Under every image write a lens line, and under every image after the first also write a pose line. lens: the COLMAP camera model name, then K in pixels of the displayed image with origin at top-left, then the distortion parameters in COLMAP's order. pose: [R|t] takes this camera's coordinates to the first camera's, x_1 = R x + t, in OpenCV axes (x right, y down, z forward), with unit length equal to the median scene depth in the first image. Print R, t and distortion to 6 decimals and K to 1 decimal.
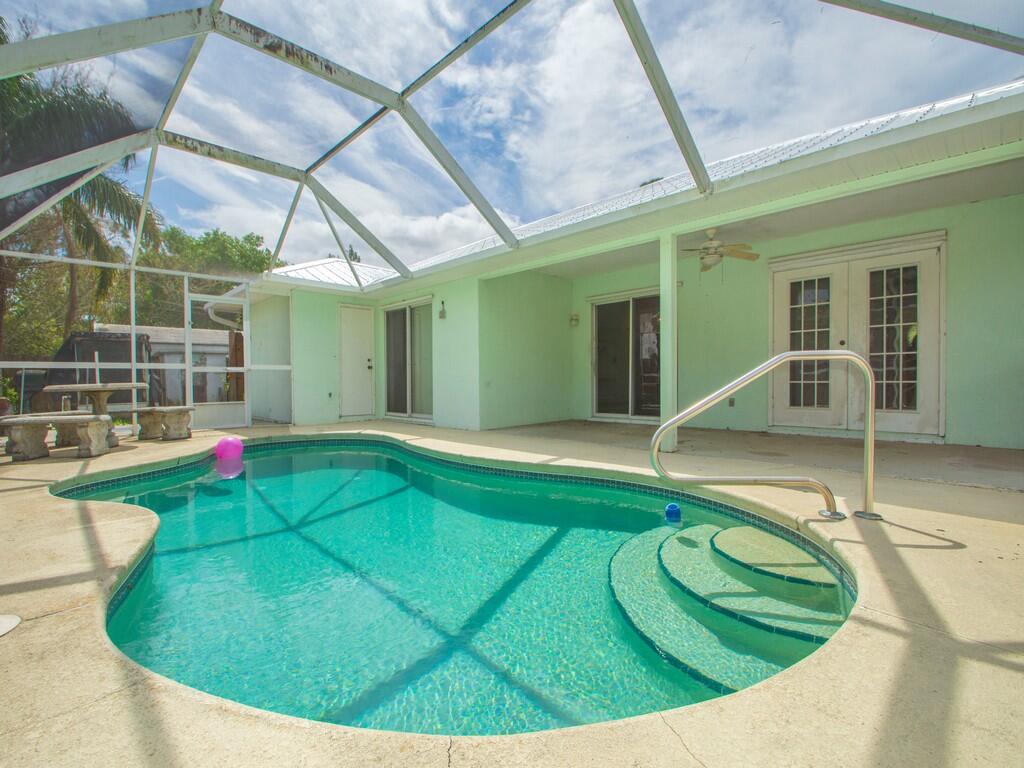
lens RADIAL K [[480.3, 0, 482.7], [0, 480.3, 393.6], [0, 0, 1]] dist [-0.016980, -0.000470]
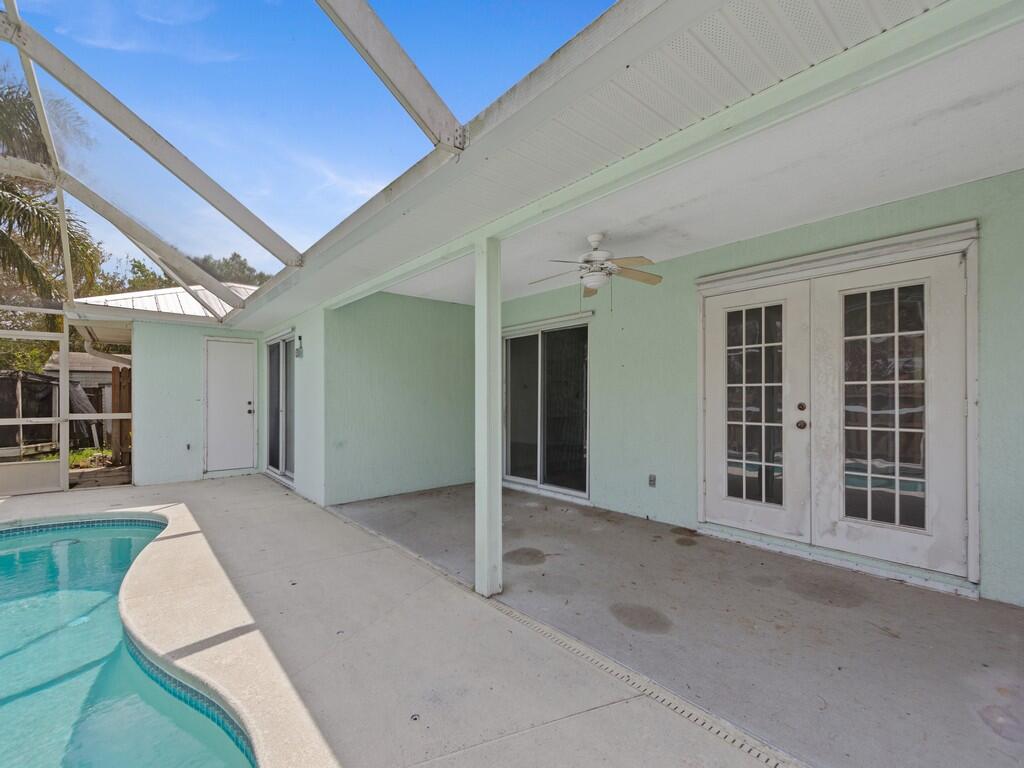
lens RADIAL K [[451.0, 0, 489.2], [0, 451.0, 401.2], [0, 0, 1]] dist [0.000666, 0.000223]
pose [[0.998845, 0.005967, -0.047673, 0.371608], [-0.006893, 0.999790, -0.019287, -0.101233], [0.047548, 0.019593, 0.998677, 0.380669]]
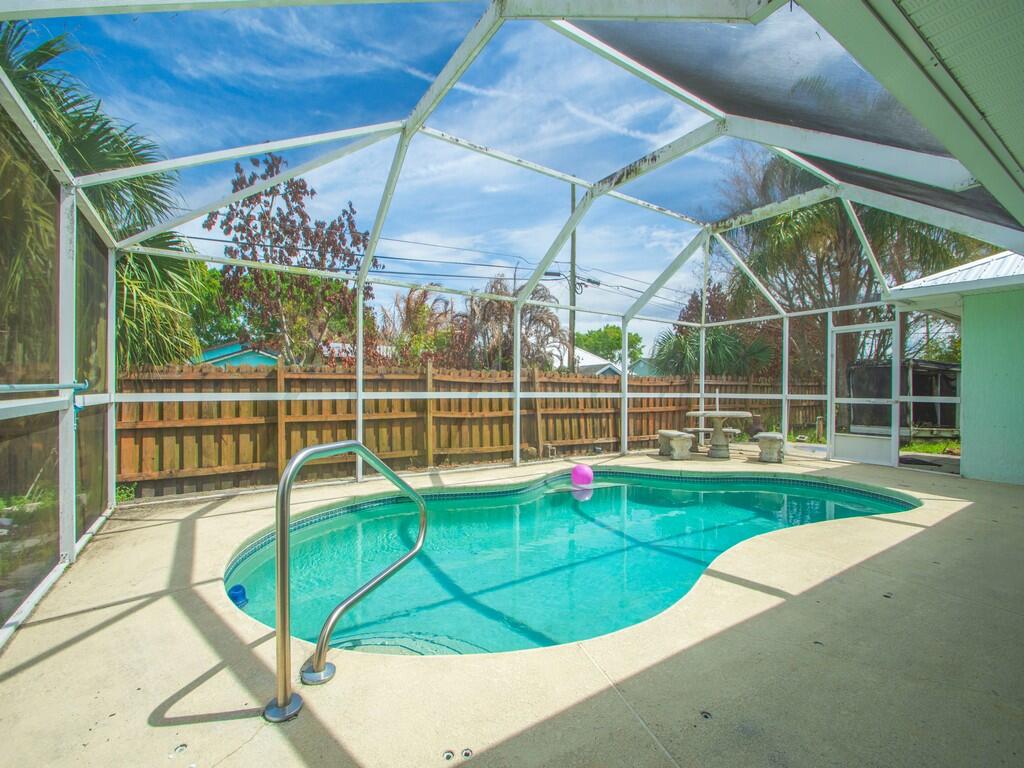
lens RADIAL K [[452.7, 0, 512.0], [0, 452.7, 384.0], [0, 0, 1]] dist [-0.006270, -0.000198]
pose [[-0.166453, -0.003658, -0.986043, 0.612283], [-0.031301, 0.999509, 0.001576, -0.086300], [0.985553, 0.031126, -0.166485, 0.628757]]
